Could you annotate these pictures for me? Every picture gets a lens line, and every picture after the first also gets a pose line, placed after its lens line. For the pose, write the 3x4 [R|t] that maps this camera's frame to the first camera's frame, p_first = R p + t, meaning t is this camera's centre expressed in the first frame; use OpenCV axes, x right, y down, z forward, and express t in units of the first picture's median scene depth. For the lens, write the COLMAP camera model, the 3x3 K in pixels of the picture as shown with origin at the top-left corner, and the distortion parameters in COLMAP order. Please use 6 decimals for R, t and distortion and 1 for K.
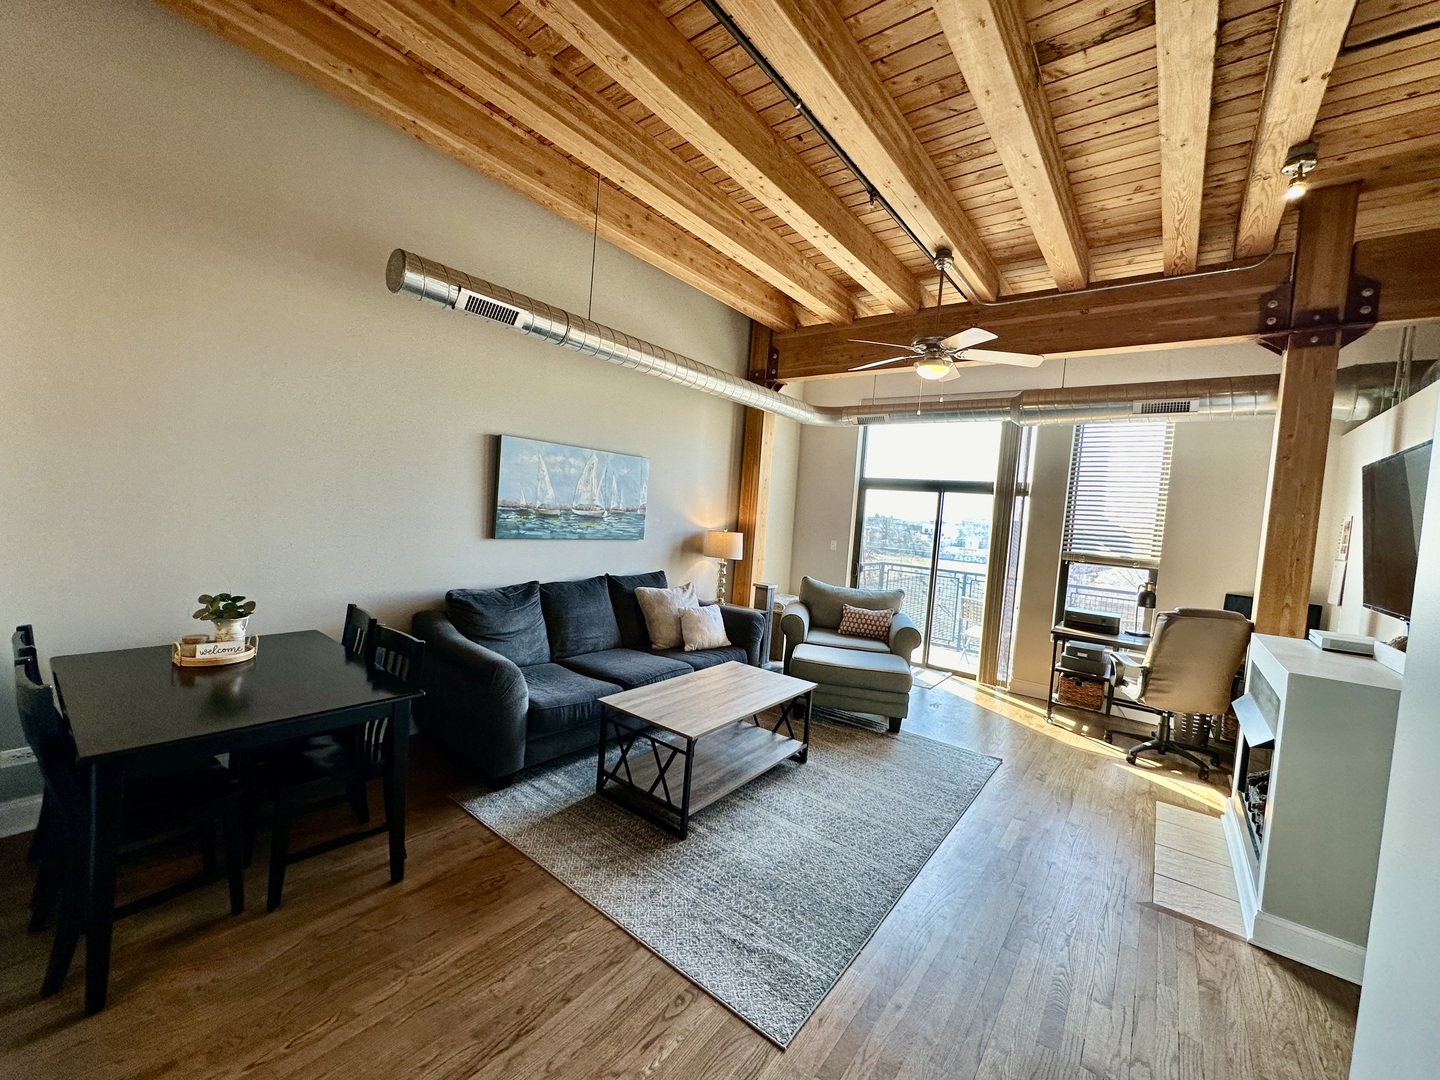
lens RADIAL K [[575.3, 0, 718.6], [0, 575.3, 537.9], [0, 0, 1]] dist [-0.003590, 0.000339]
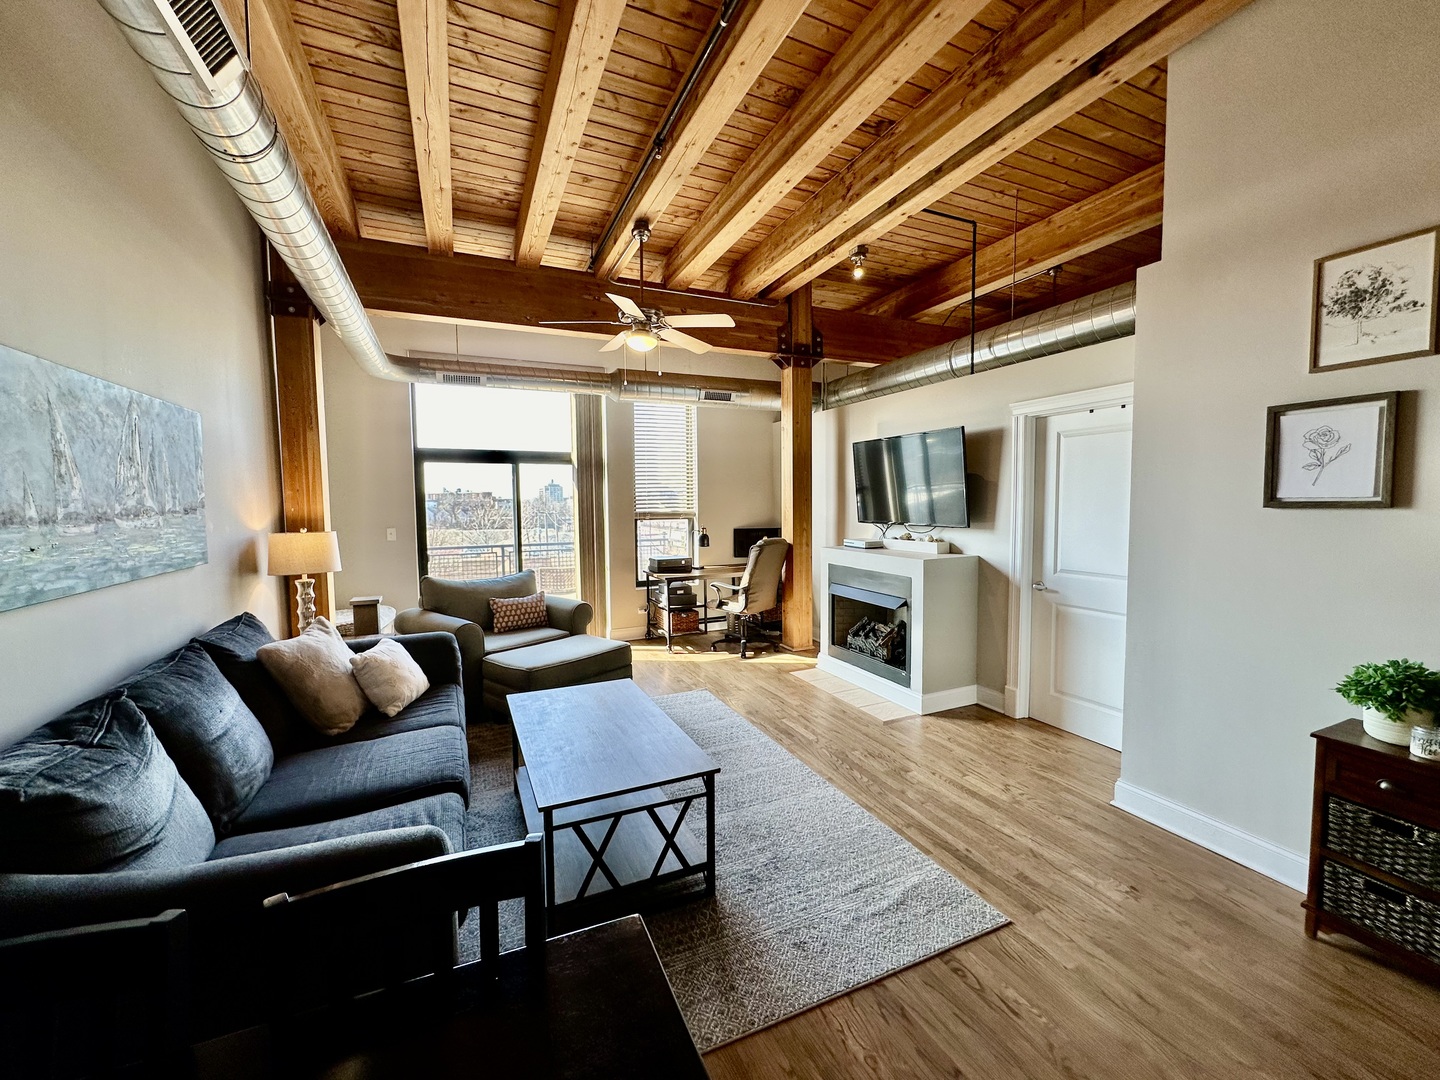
lens RADIAL K [[575.3, 0, 718.6], [0, 575.3, 537.9], [0, 0, 1]] dist [-0.003590, 0.000339]
pose [[0.460327, -0.135867, 0.877291, -0.473399], [0.089399, 0.990290, 0.106458, -0.044063], [-0.883236, 0.029424, 0.468004, 0.397141]]
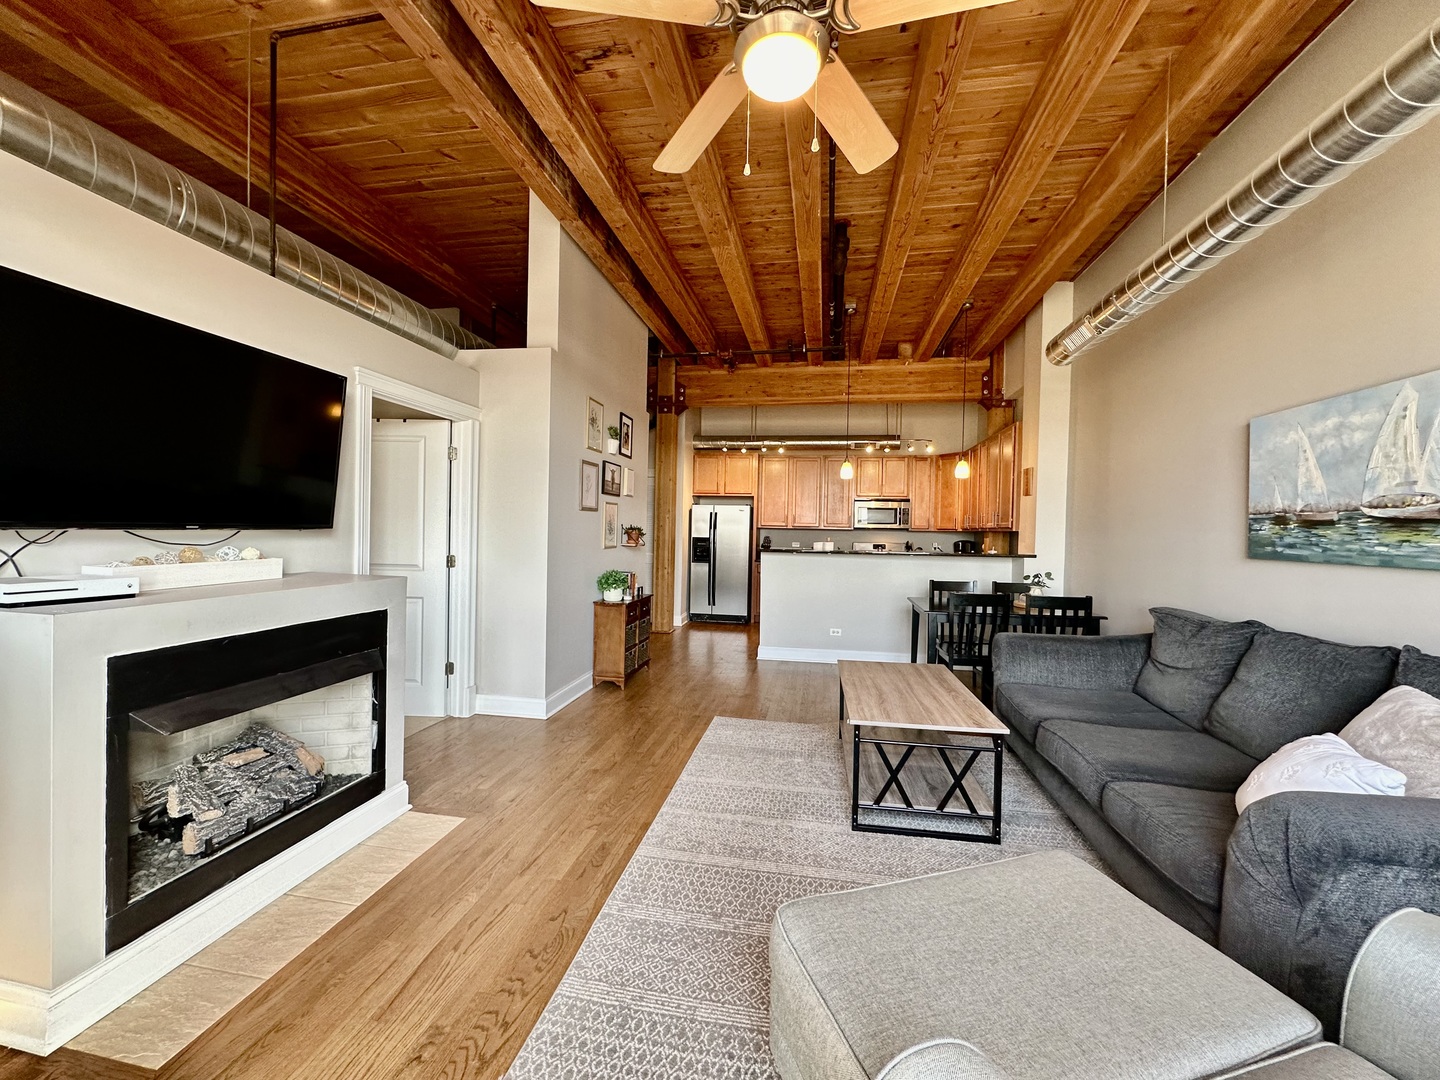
lens RADIAL K [[575.3, 0, 718.6], [0, 575.3, 537.9], [0, 0, 1]] dist [-0.003590, 0.000339]
pose [[-0.880155, -0.084857, -0.467039, 0.549251], [-0.109327, 0.993679, 0.025488, 0.030681], [0.461924, 0.073494, -0.883869, 1.298227]]
